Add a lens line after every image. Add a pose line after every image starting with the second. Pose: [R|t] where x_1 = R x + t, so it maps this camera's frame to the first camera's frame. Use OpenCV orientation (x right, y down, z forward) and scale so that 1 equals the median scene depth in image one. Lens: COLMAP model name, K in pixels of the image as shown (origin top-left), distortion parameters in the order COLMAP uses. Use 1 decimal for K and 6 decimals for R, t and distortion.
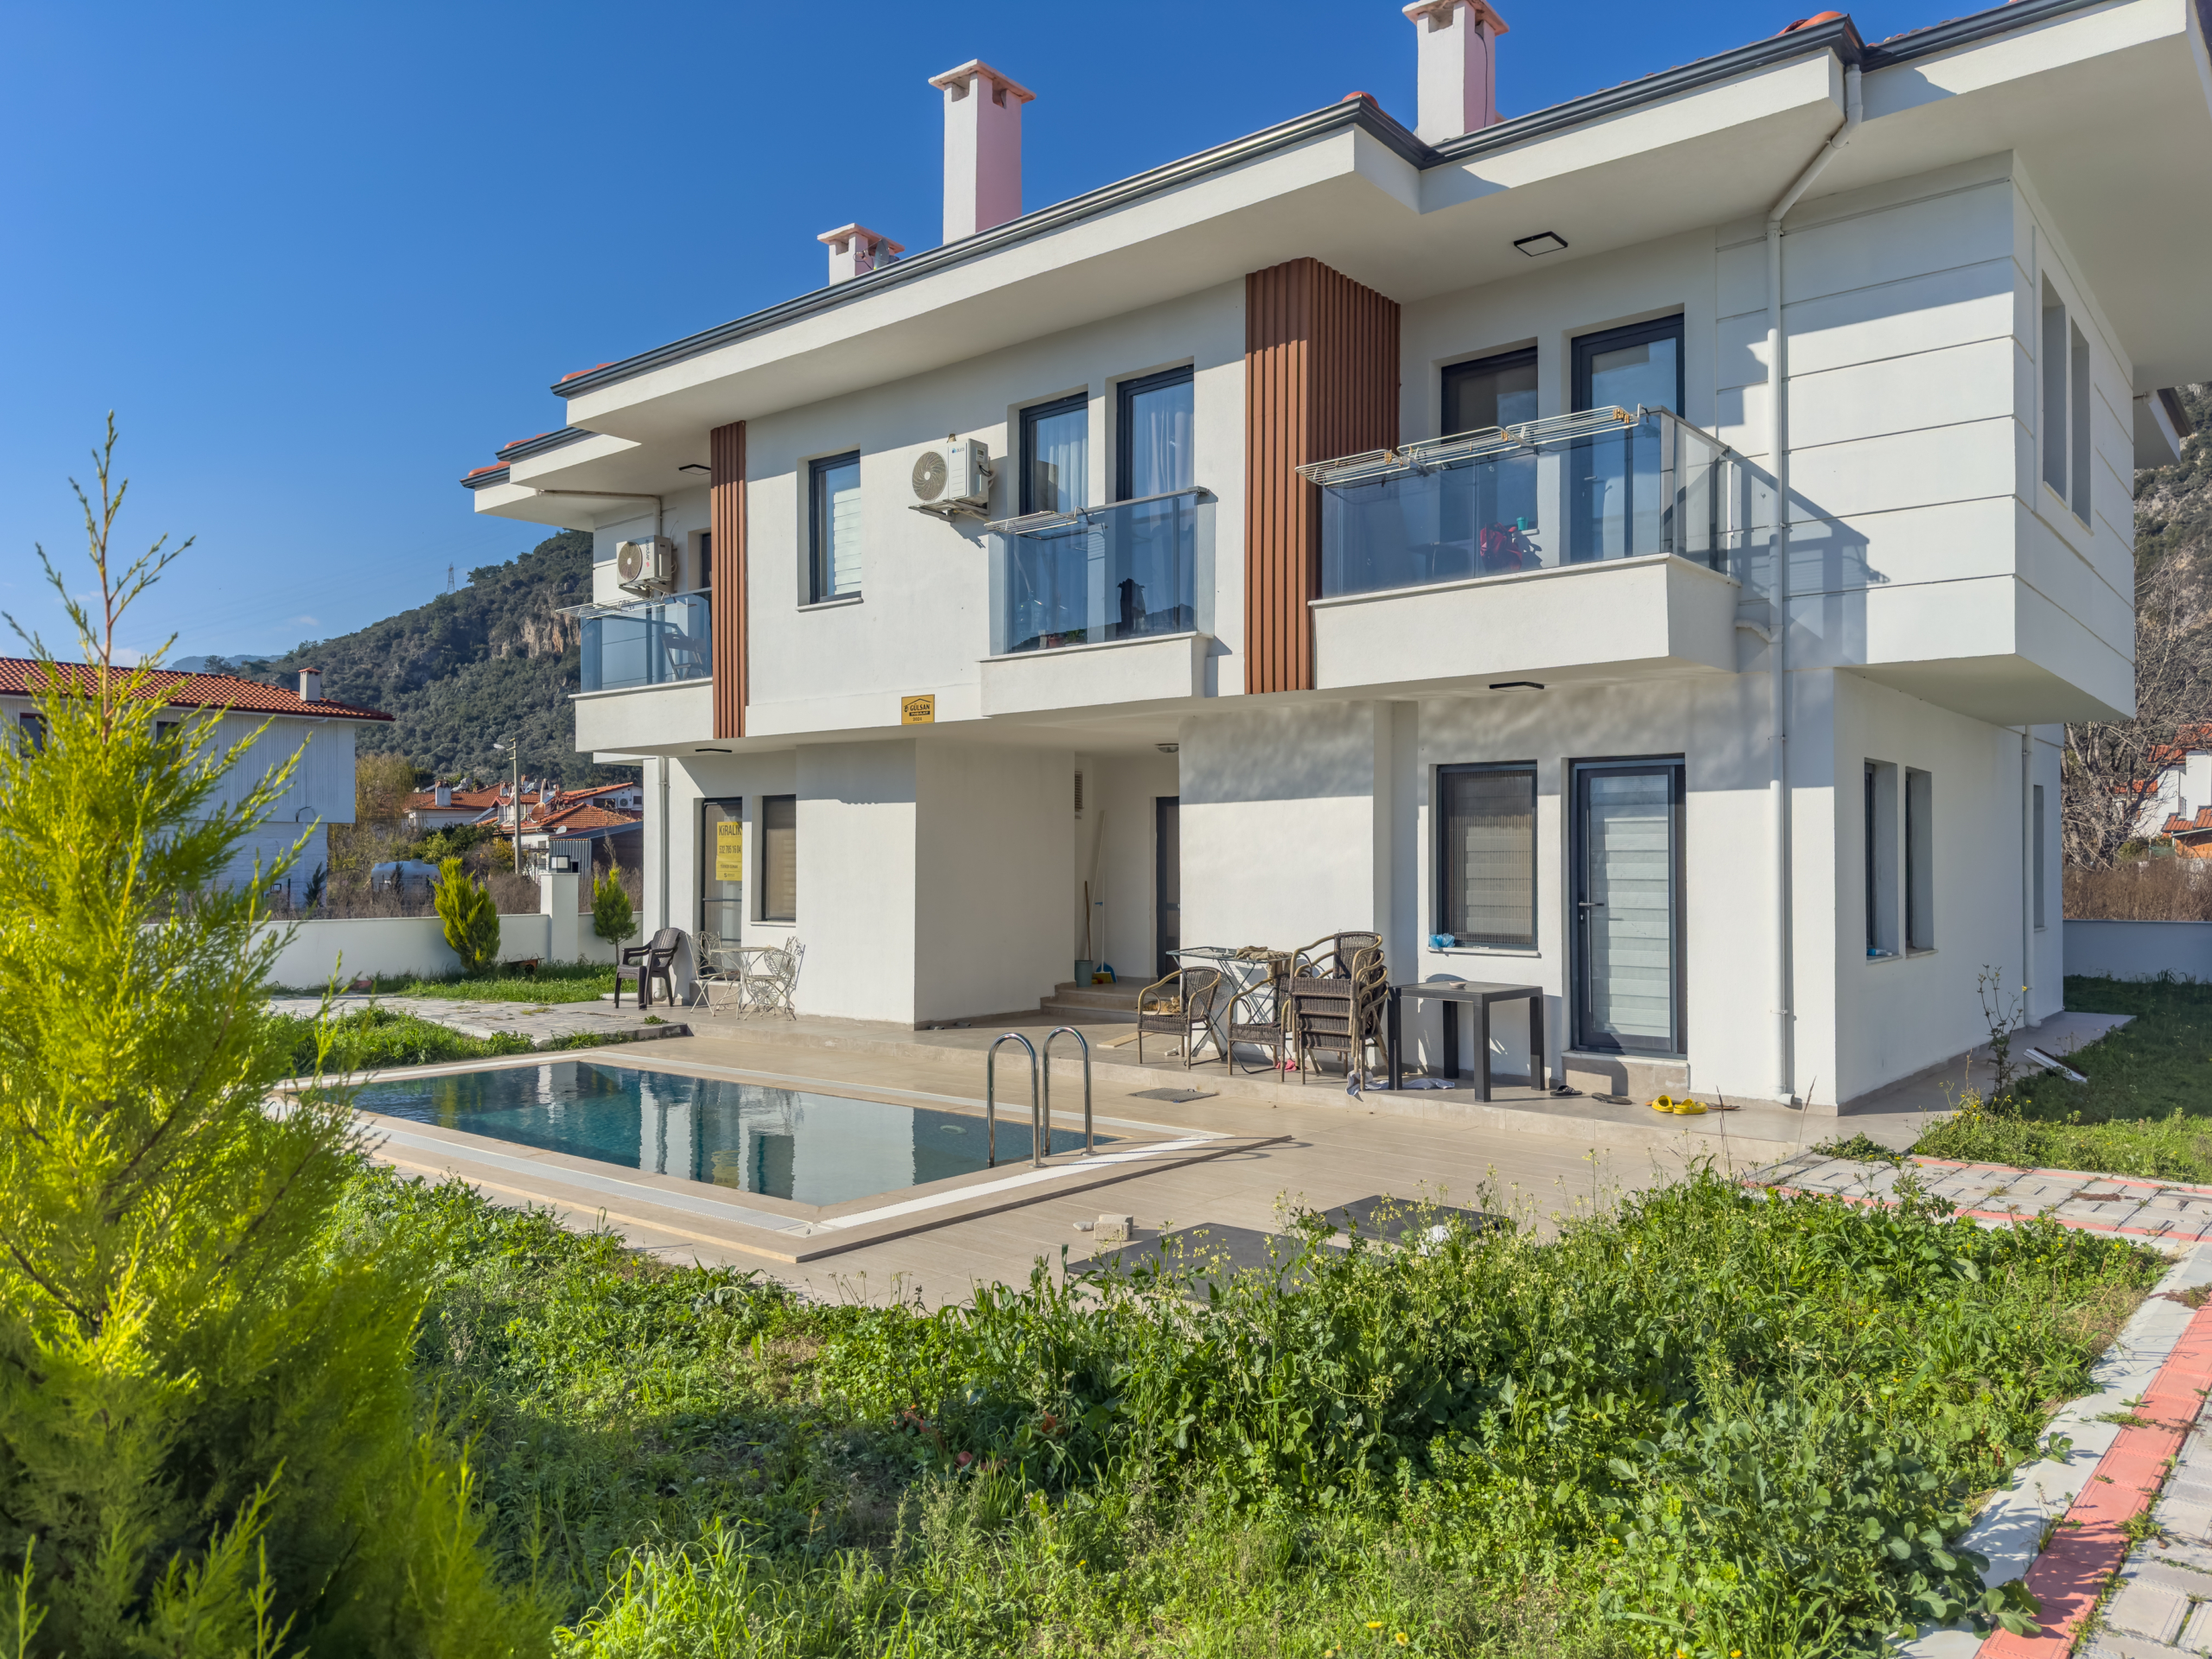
lens RADIAL K [[1582.8, 0, 1128.6], [0, 1582.8, 880.8], [0, 0, 1]] dist [0.078334, -0.075672]
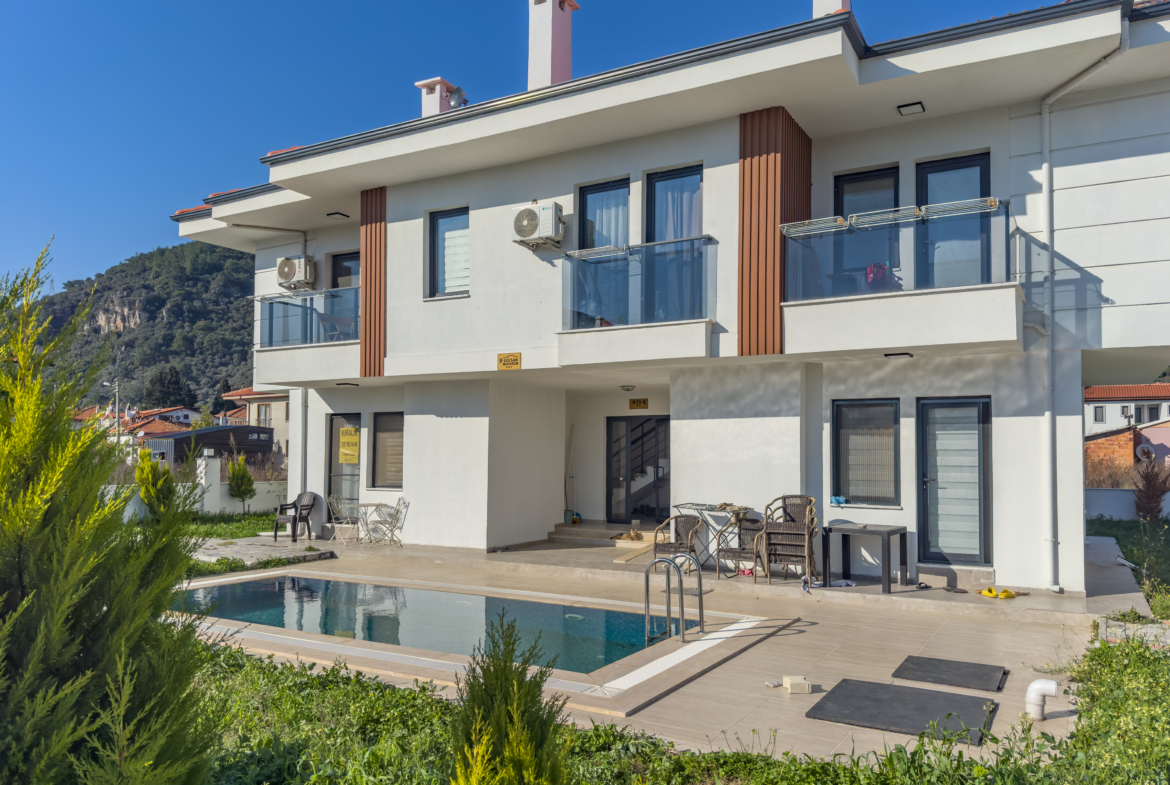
lens RADIAL K [[828.8, 0, 597.4], [0, 828.8, 448.9], [0, 0, 1]] dist [0.058608, -0.044997]
pose [[0.982596, 0.008830, 0.185547, -0.217195], [-0.005243, 0.999790, -0.019815, 0.000941], [-0.185683, 0.018498, 0.982436, 0.132184]]
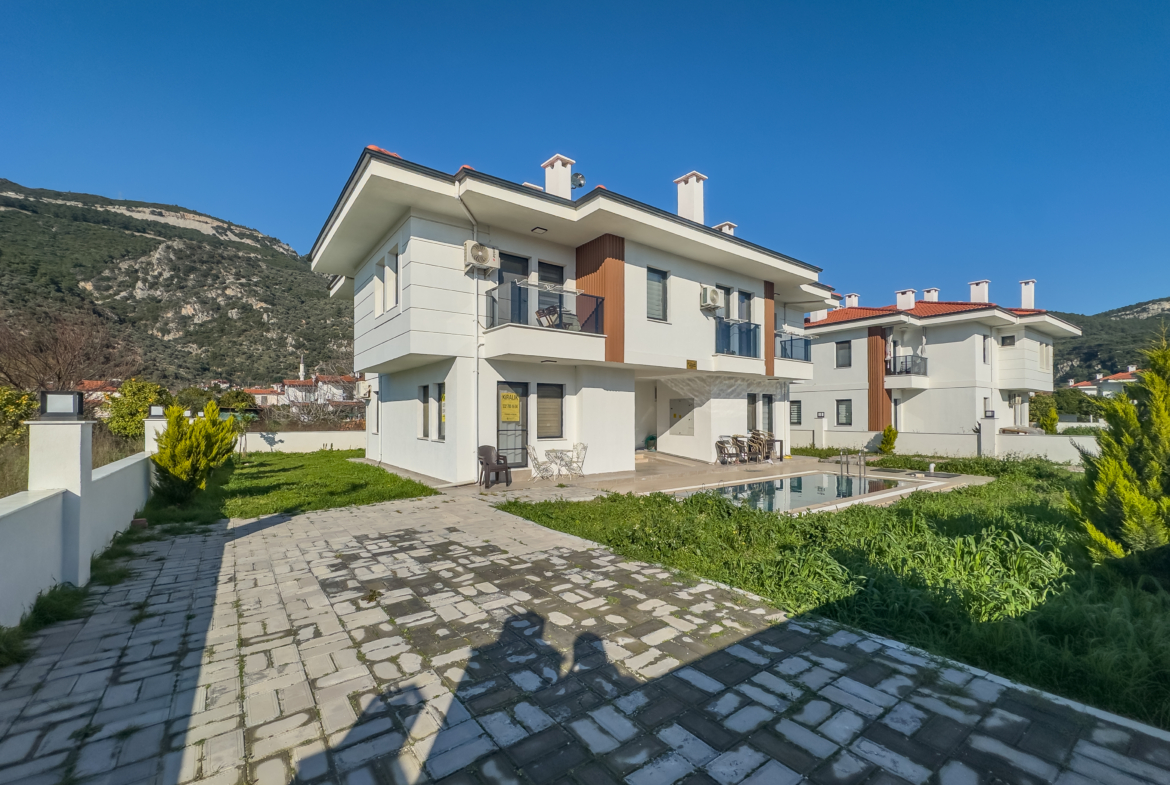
lens RADIAL K [[477.3, 0, 608.9], [0, 477.3, 418.3], [0, 0, 1]] dist [-0.010565, 0.004047]
pose [[0.206599, -0.005297, 0.978411, -1.162035], [0.011337, 0.999931, 0.003019, -0.007148], [-0.978360, 0.010469, 0.206645, 1.030304]]
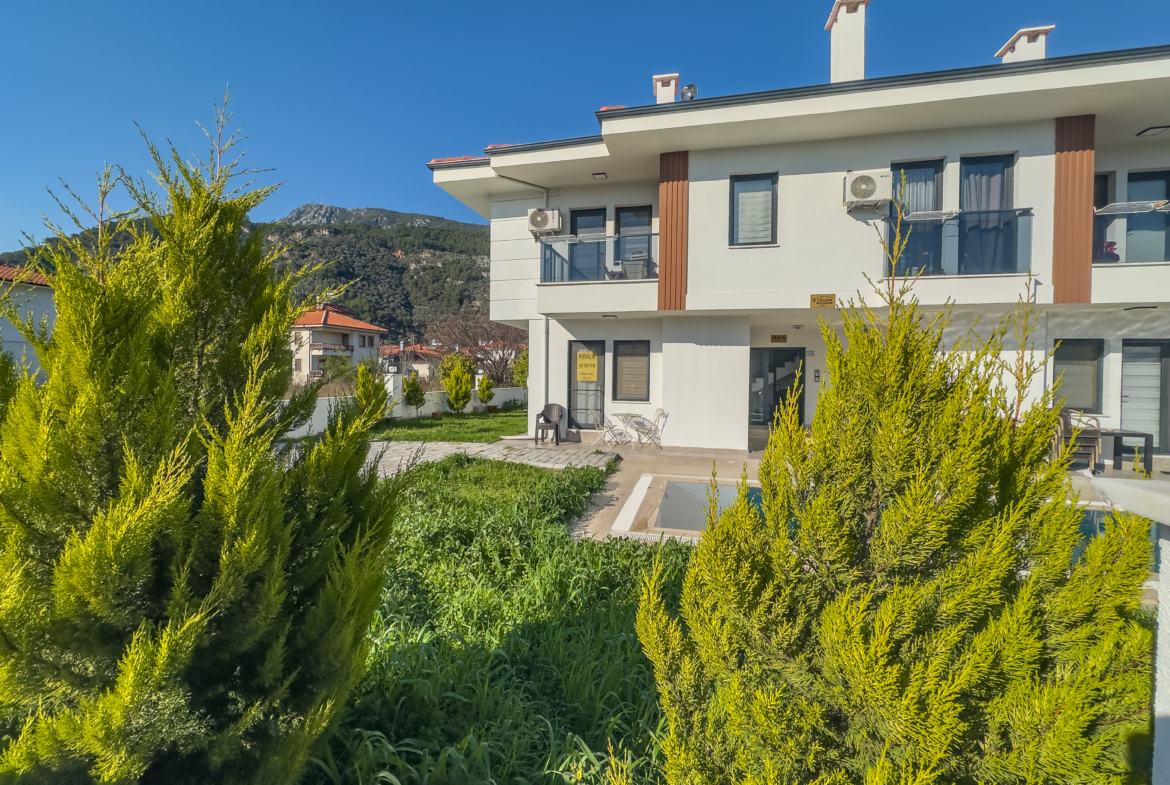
lens RADIAL K [[477.3, 0, 576.6], [0, 477.3, 390.6], [0, 0, 1]] dist [-0.010565, 0.004047]
pose [[0.892913, -0.006715, 0.450178, -0.749923], [-0.006843, 0.999571, 0.028483, -0.007015], [-0.450176, -0.028513, 0.892484, 0.625173]]
